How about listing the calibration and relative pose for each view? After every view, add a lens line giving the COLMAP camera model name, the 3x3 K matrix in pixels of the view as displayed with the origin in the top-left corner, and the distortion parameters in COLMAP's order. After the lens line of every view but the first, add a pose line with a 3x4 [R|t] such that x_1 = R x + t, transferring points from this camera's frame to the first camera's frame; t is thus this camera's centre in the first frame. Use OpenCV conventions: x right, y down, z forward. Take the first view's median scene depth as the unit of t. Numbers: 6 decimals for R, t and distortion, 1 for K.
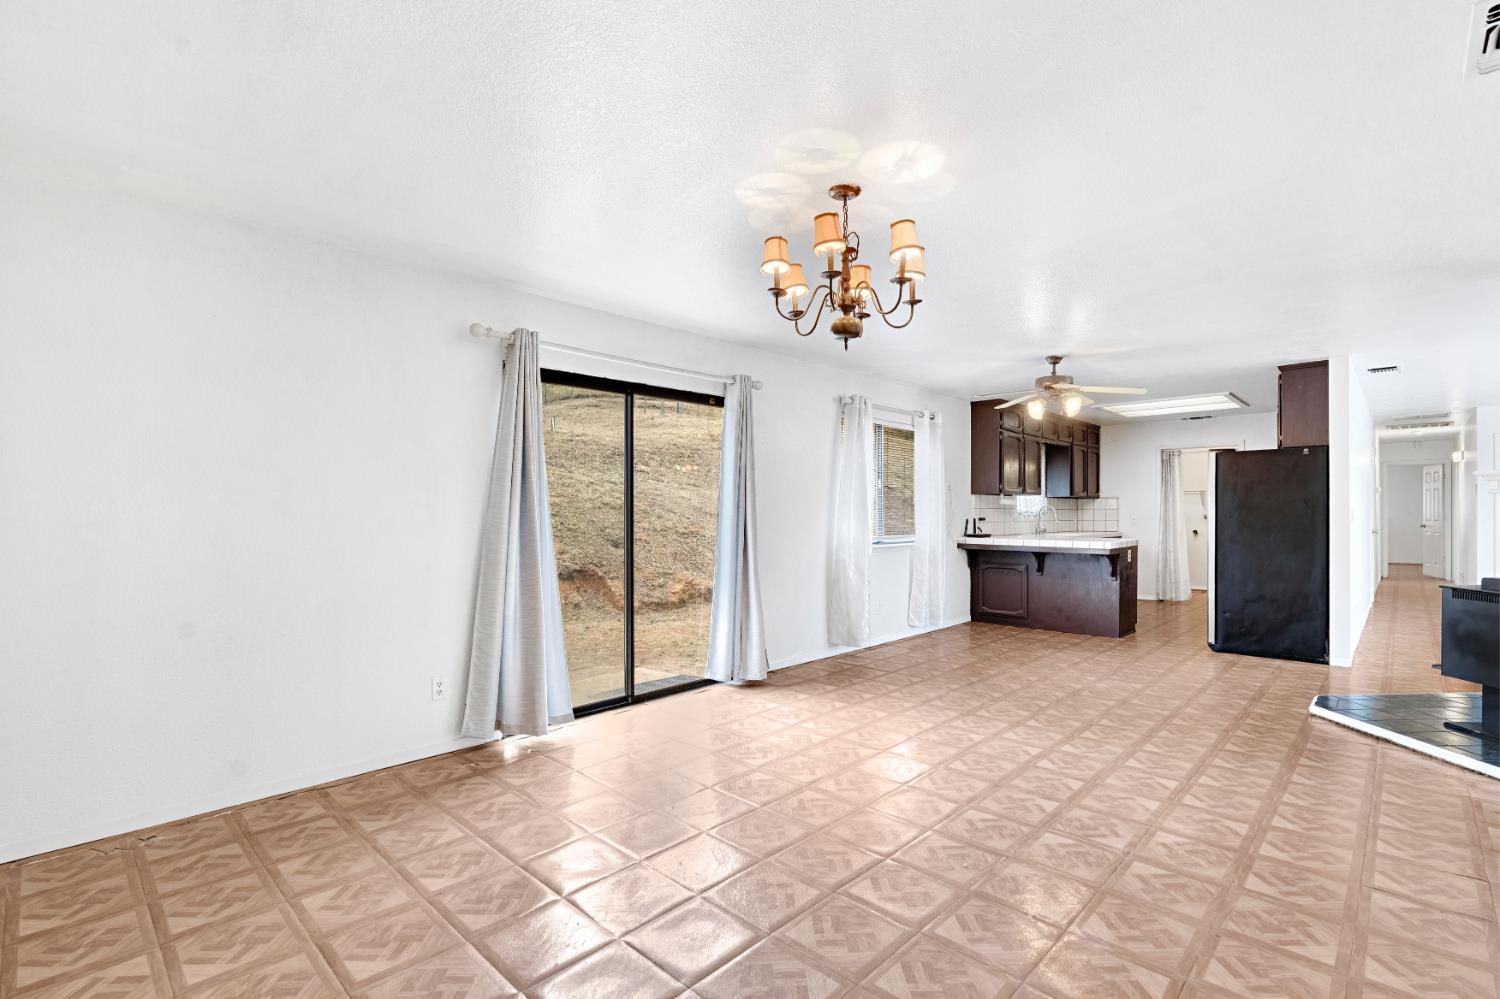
lens RADIAL K [[681.2, 0, 746.6], [0, 681.2, 493.6], [0, 0, 1]] dist [-0.001809, 0.000406]
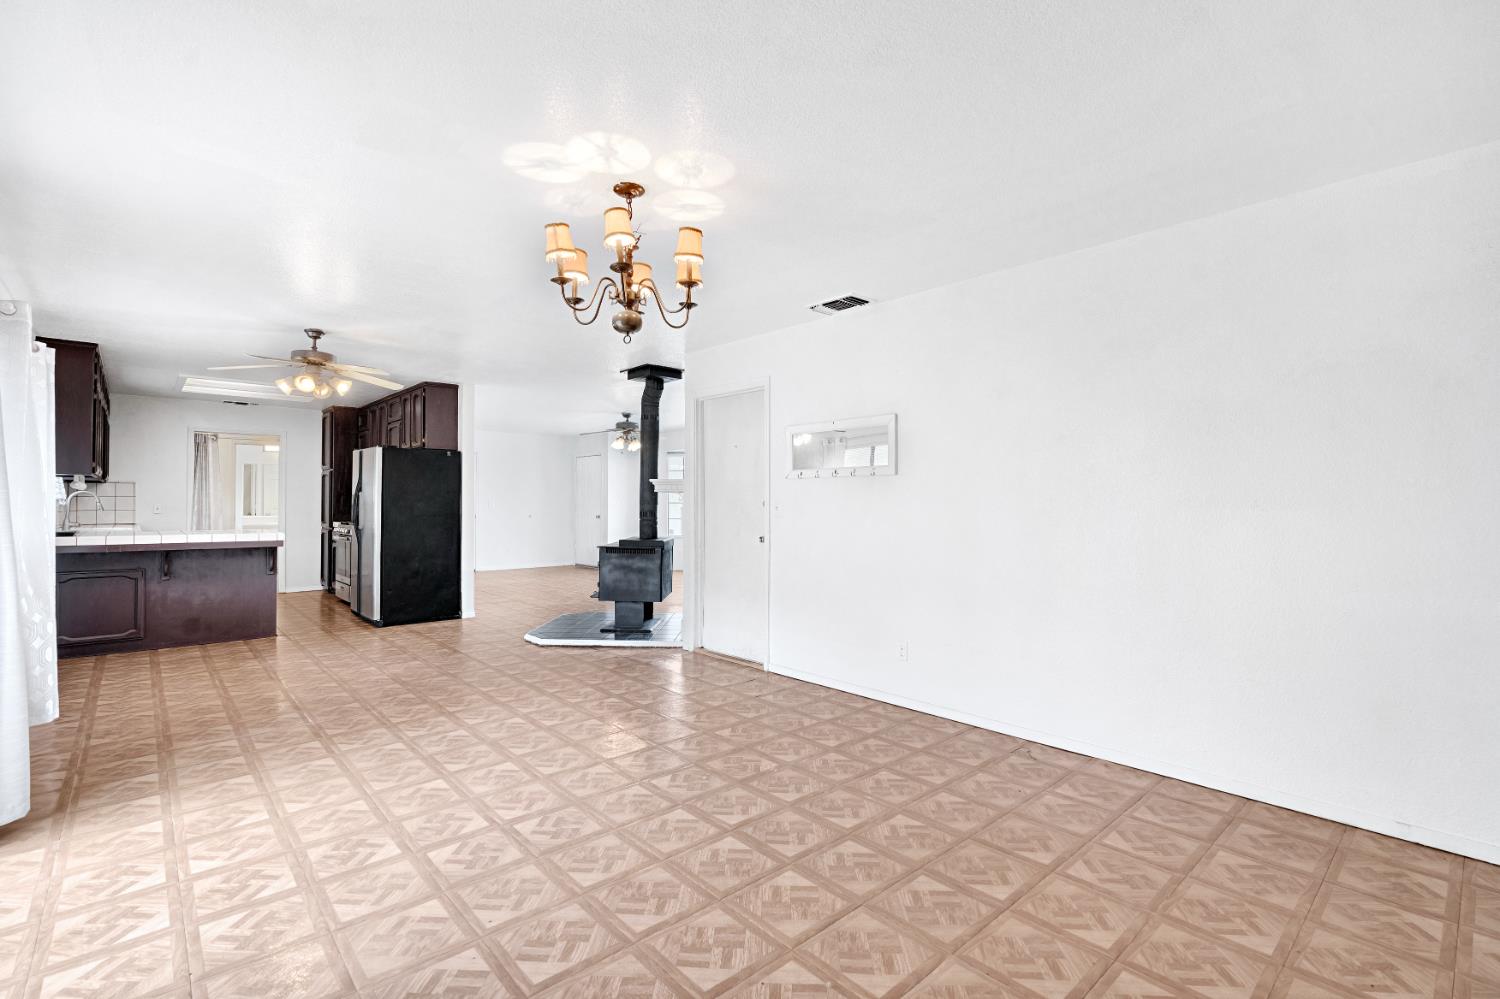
lens RADIAL K [[681.2, 0, 746.6], [0, 681.2, 493.6], [0, 0, 1]] dist [-0.001809, 0.000406]
pose [[0.080243, 0.014454, 0.996671, -0.567680], [-0.030563, 0.999460, -0.012034, 0.014953], [-0.996307, -0.029496, 0.080642, 0.495286]]
